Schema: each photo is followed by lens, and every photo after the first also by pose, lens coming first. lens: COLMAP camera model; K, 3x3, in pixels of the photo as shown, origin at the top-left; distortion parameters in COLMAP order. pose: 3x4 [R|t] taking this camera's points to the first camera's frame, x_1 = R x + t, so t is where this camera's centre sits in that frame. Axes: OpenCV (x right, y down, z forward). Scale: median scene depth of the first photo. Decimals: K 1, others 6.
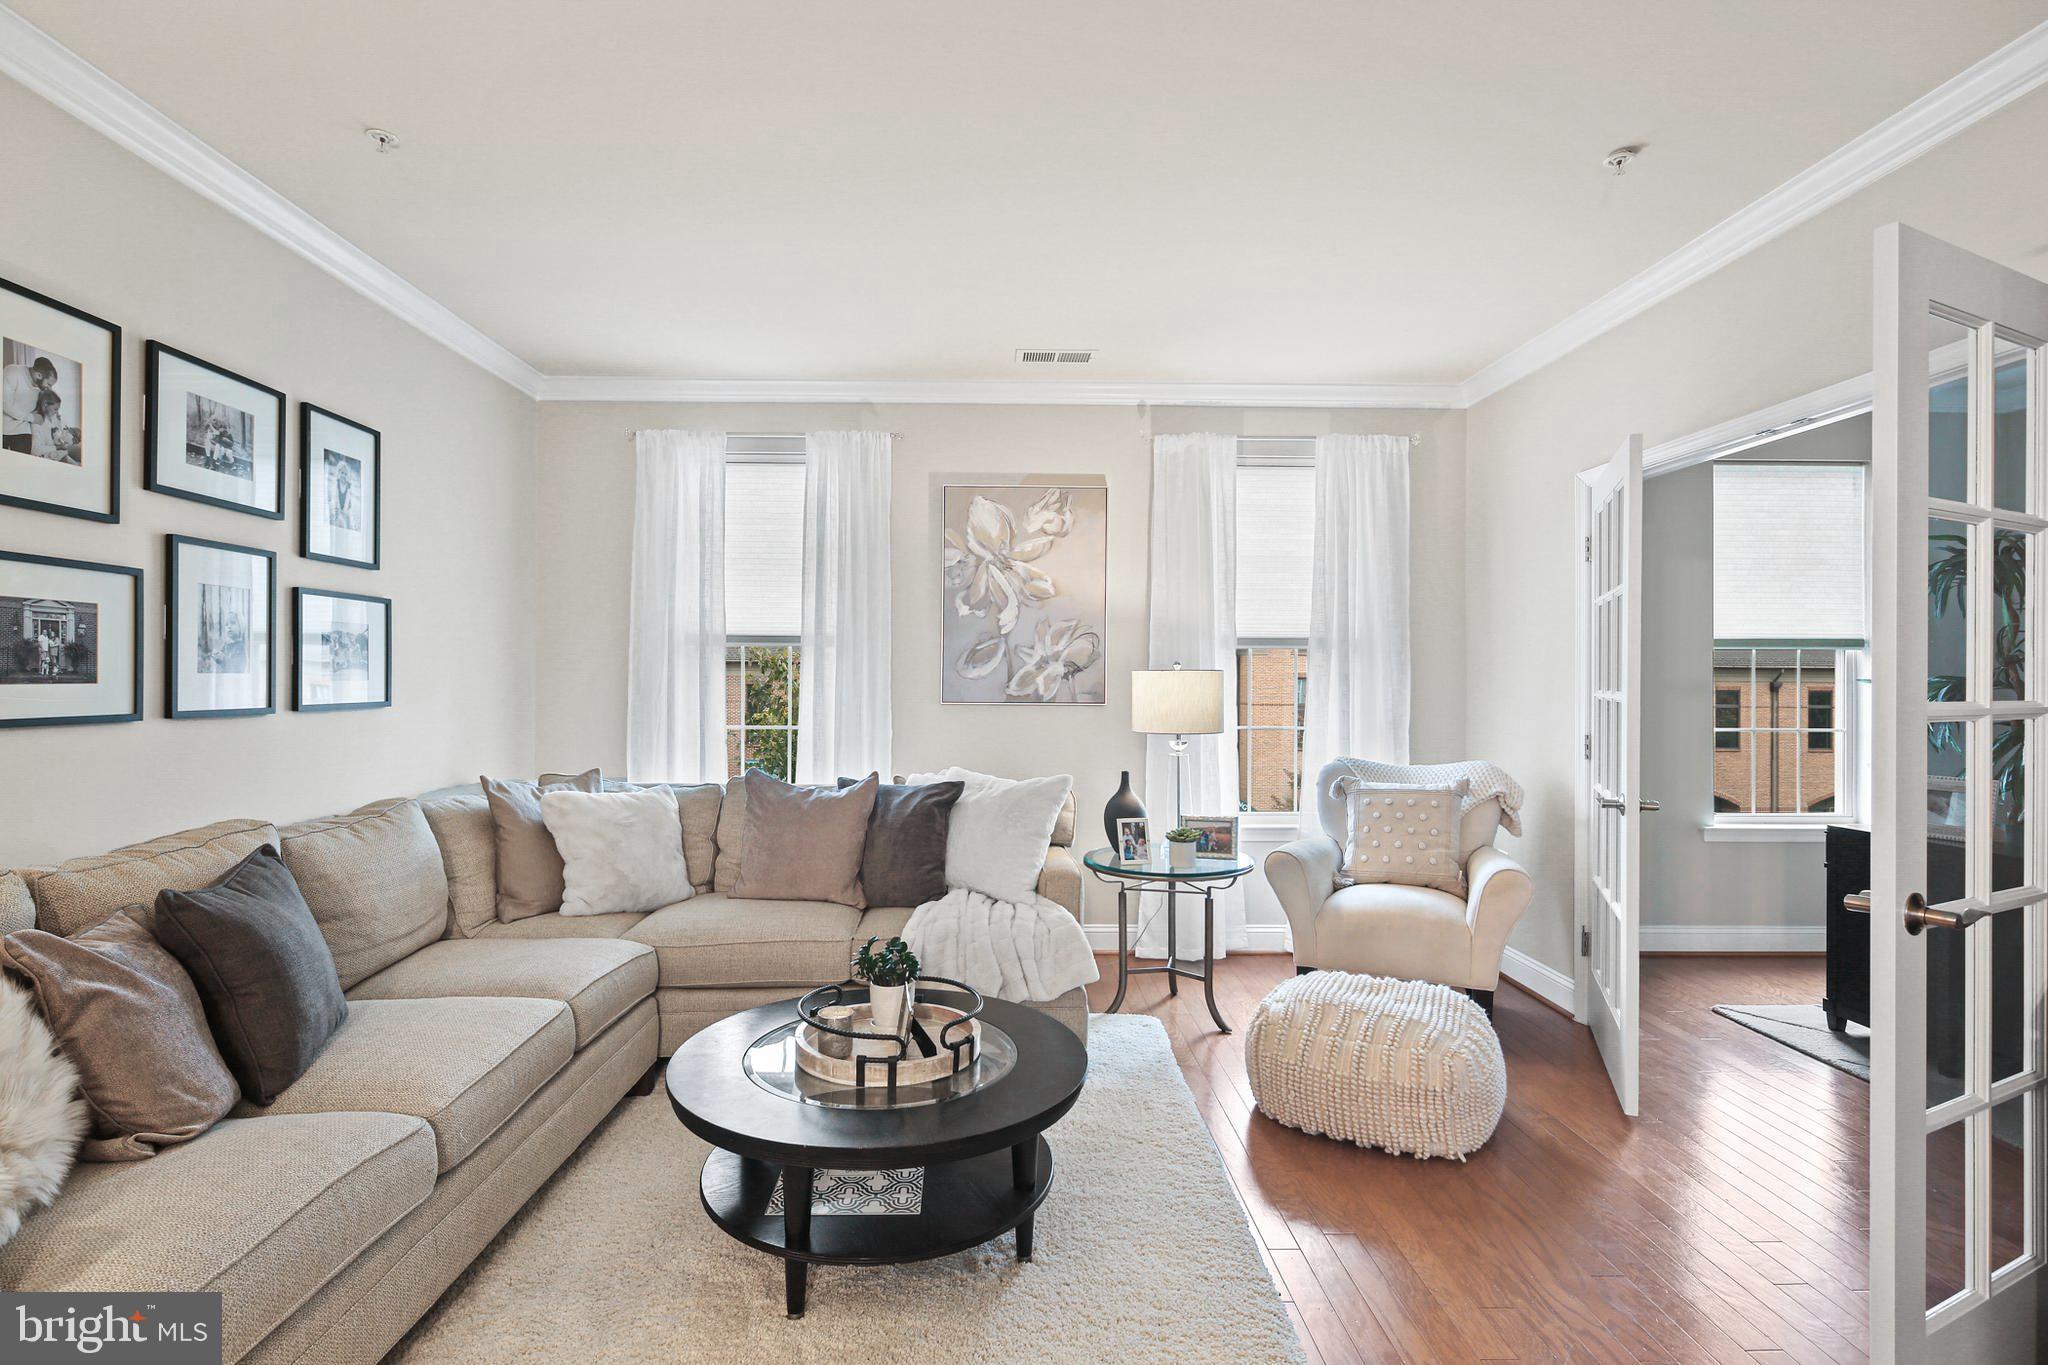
lens RADIAL K [[997.4, 0, 1001.5], [0, 997.4, 681.1], [0, 0, 1]] dist [0.007879, -0.008636]
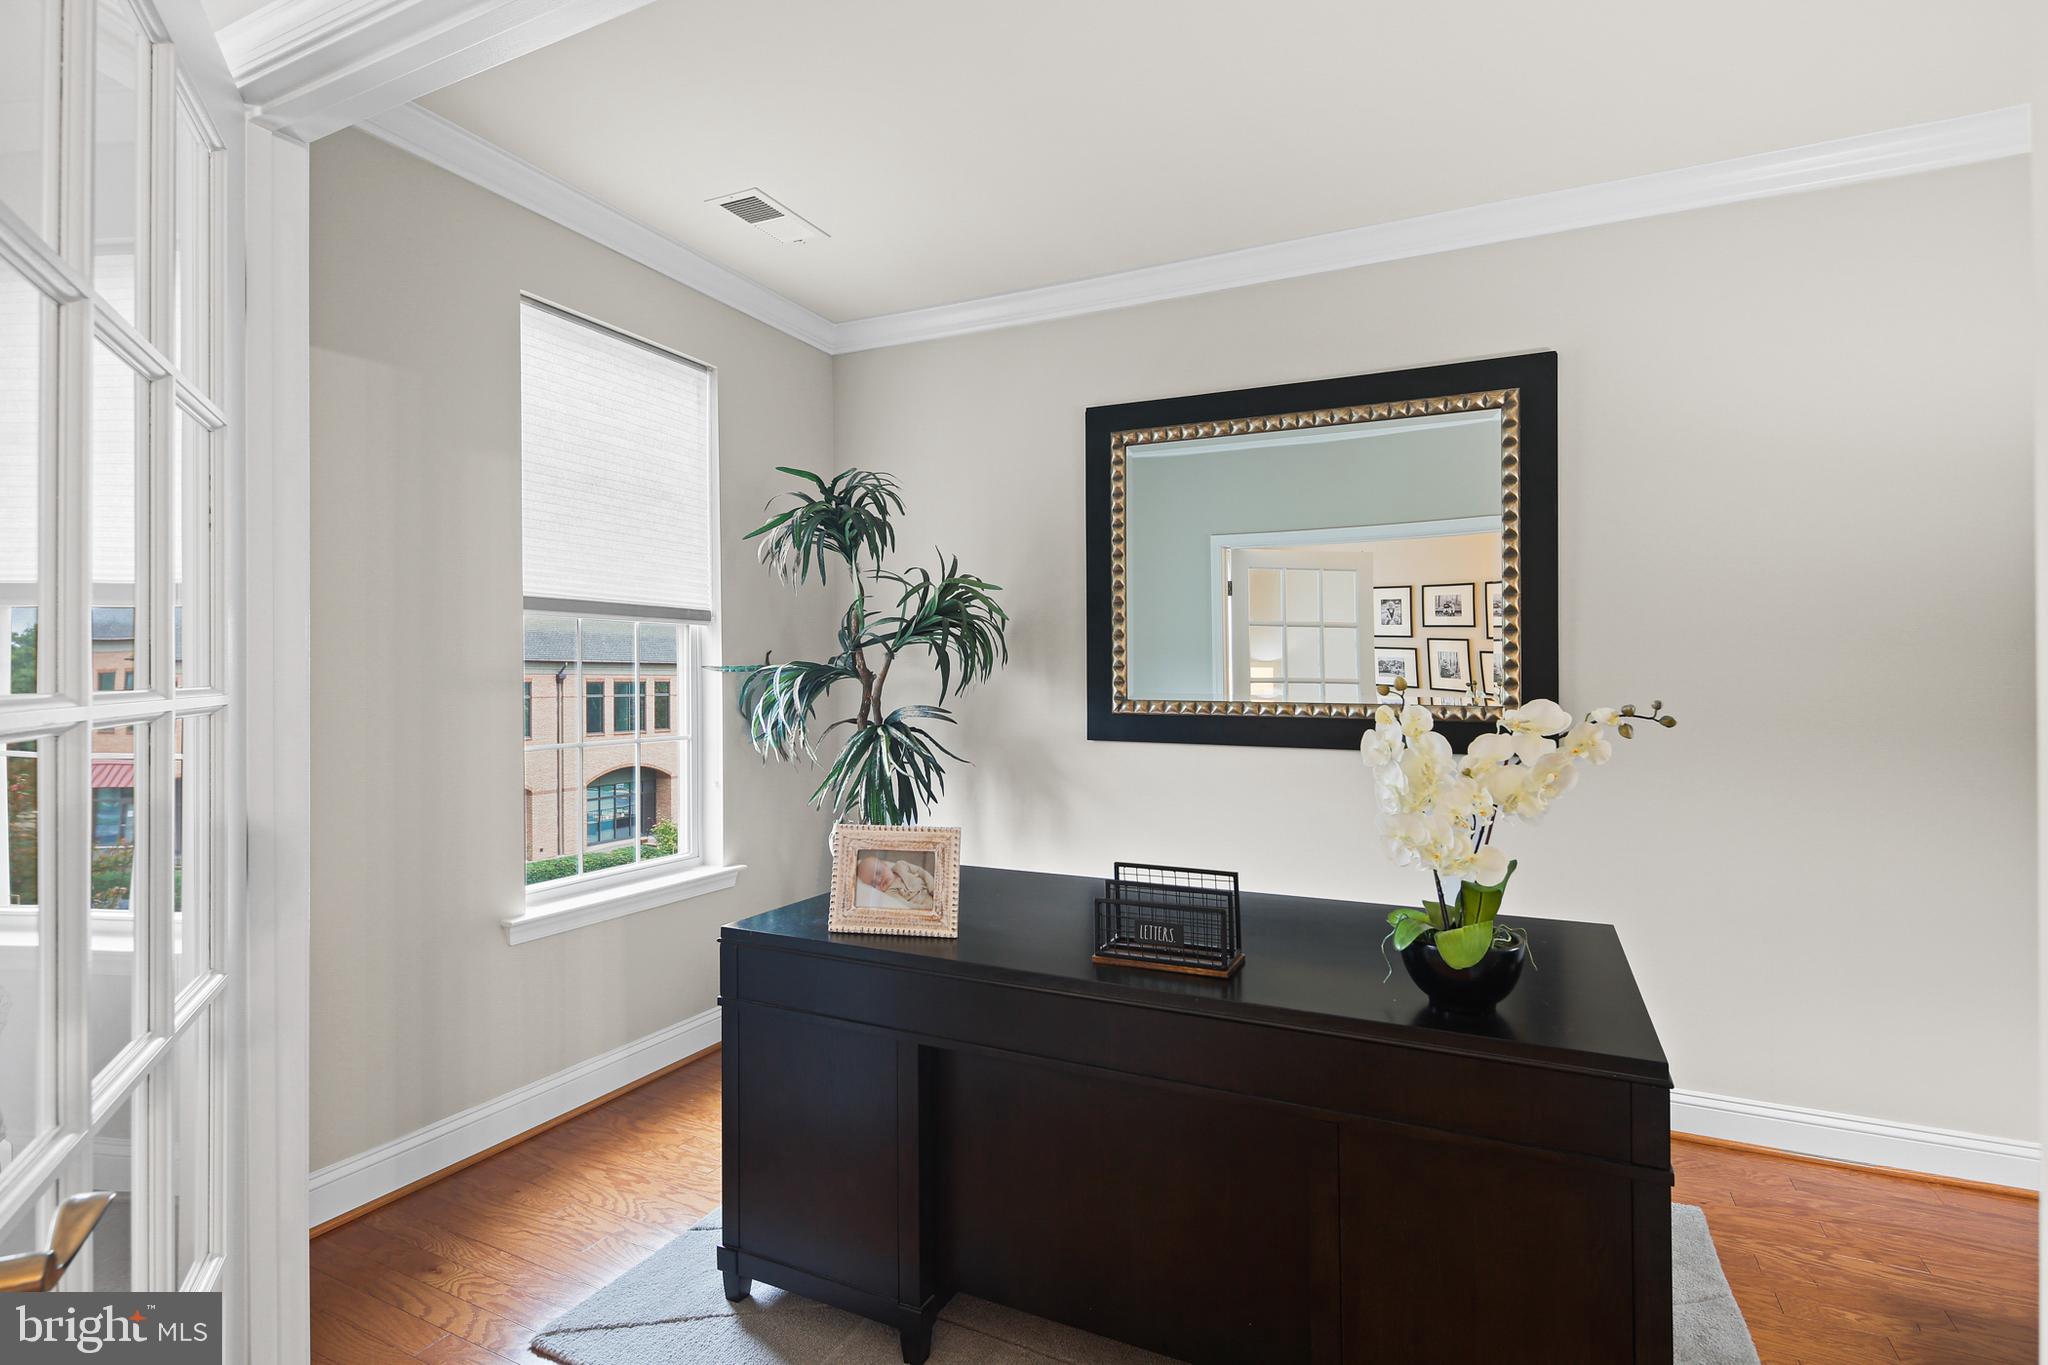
lens RADIAL K [[999.3, 0, 1029.0], [0, 999.3, 686.1], [0, 0, 1]] dist [-0.001105, -0.000578]
pose [[0.454186, -0.012772, 0.890815, 0.416844], [0.001957, 0.999909, 0.013339, 0.004154], [-0.890905, -0.004315, 0.454170, 0.599827]]
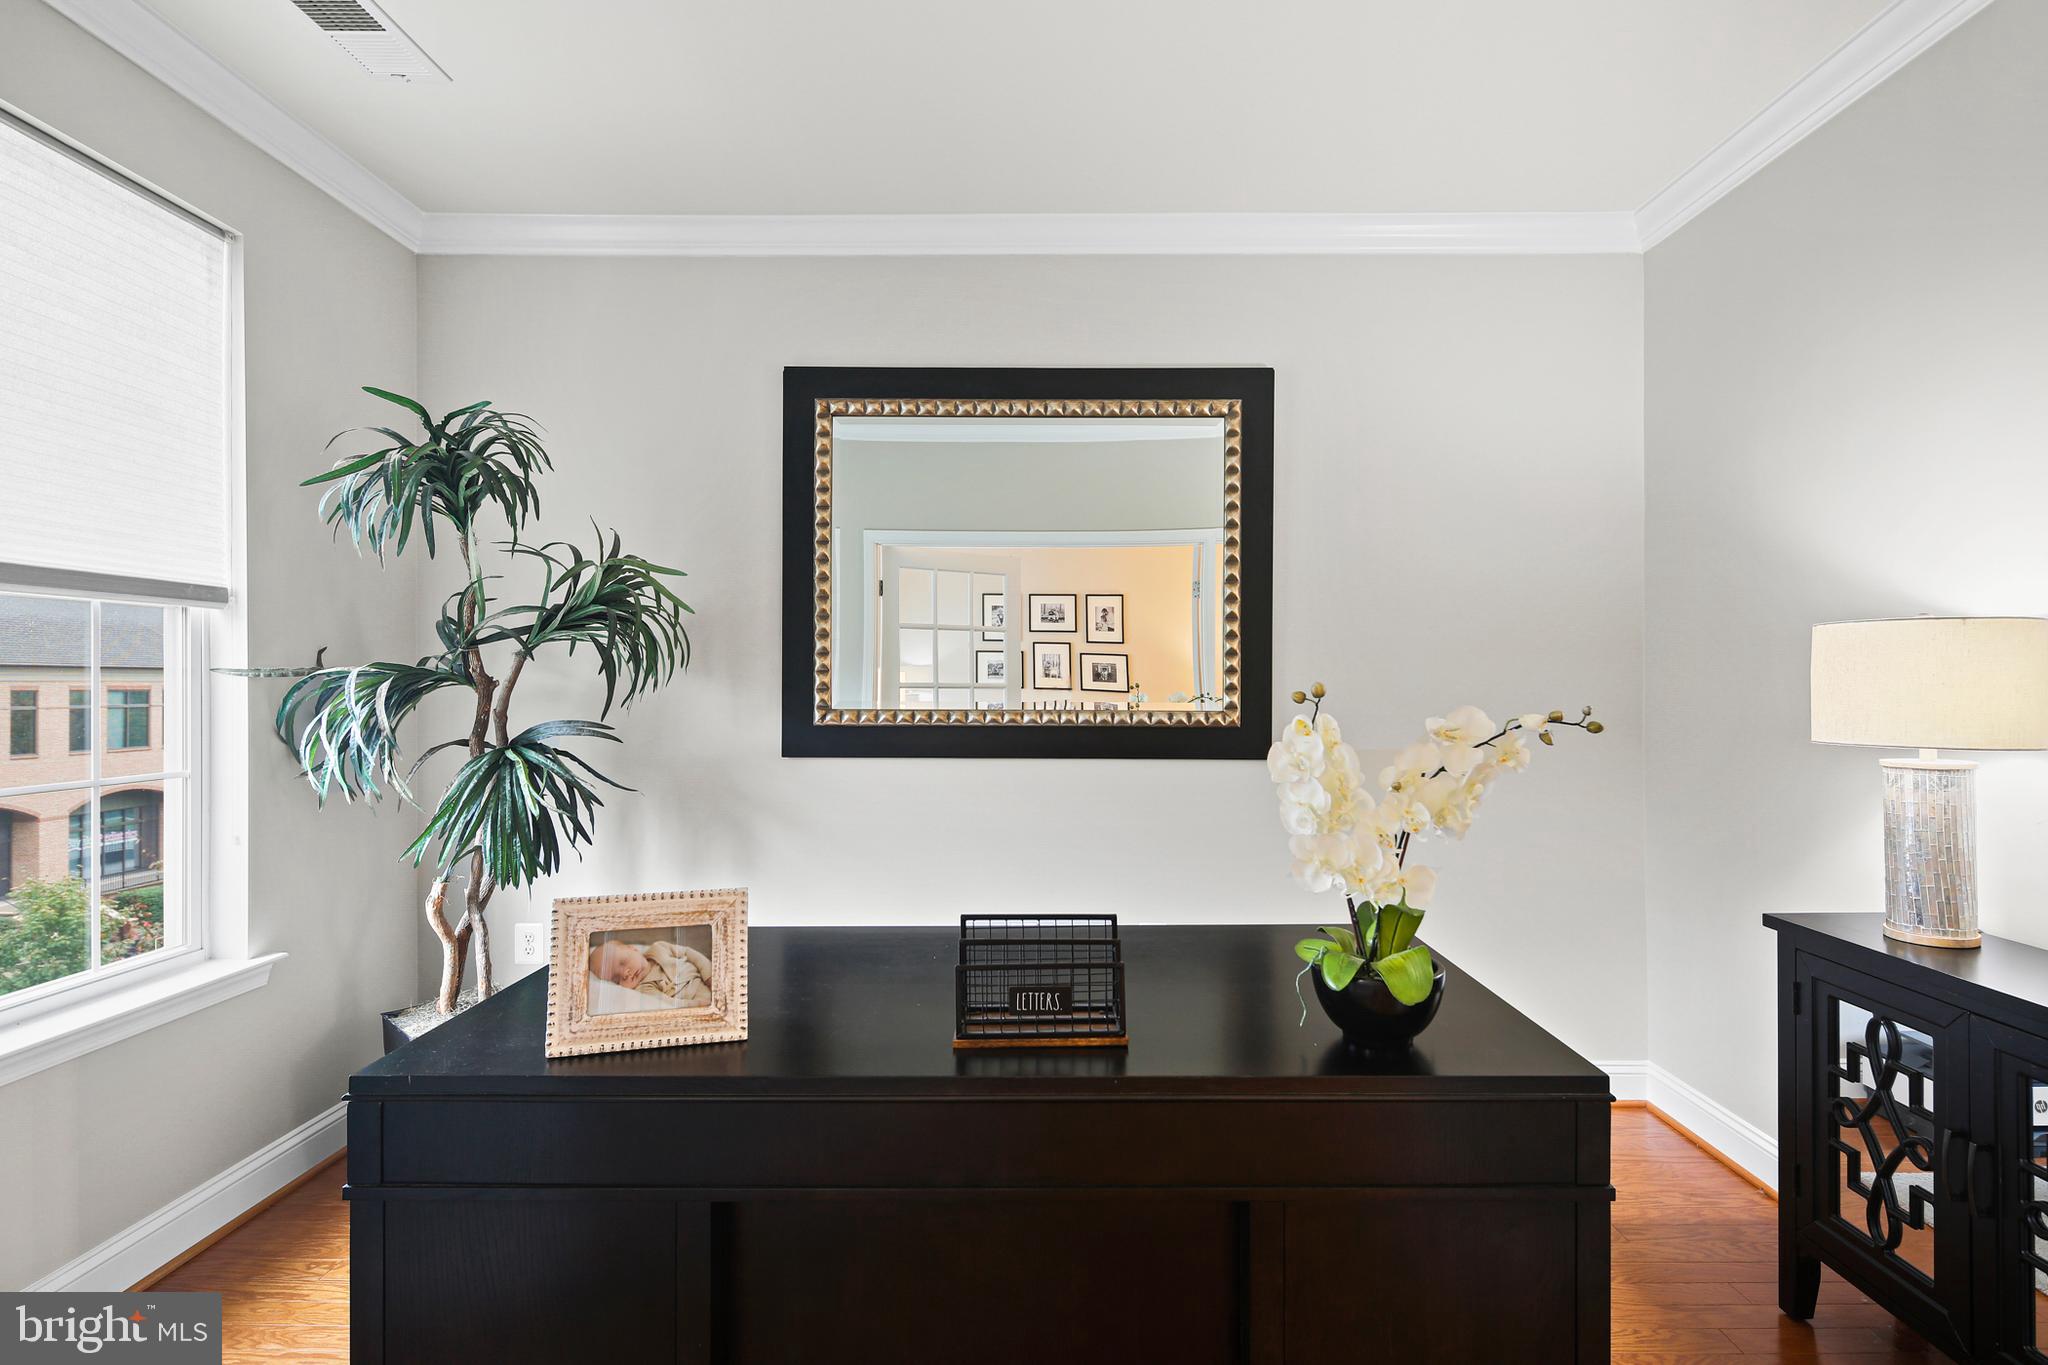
lens RADIAL K [[1009.2, 0, 1064.7], [0, 1009.2, 679.9], [0, 0, 1]] dist [-0.000280, -0.001109]
pose [[0.019550, -0.003079, 0.999804, 0.479392], [0.001982, 0.999993, 0.003041, 0.003713], [-0.999807, 0.001923, 0.019556, 0.741689]]
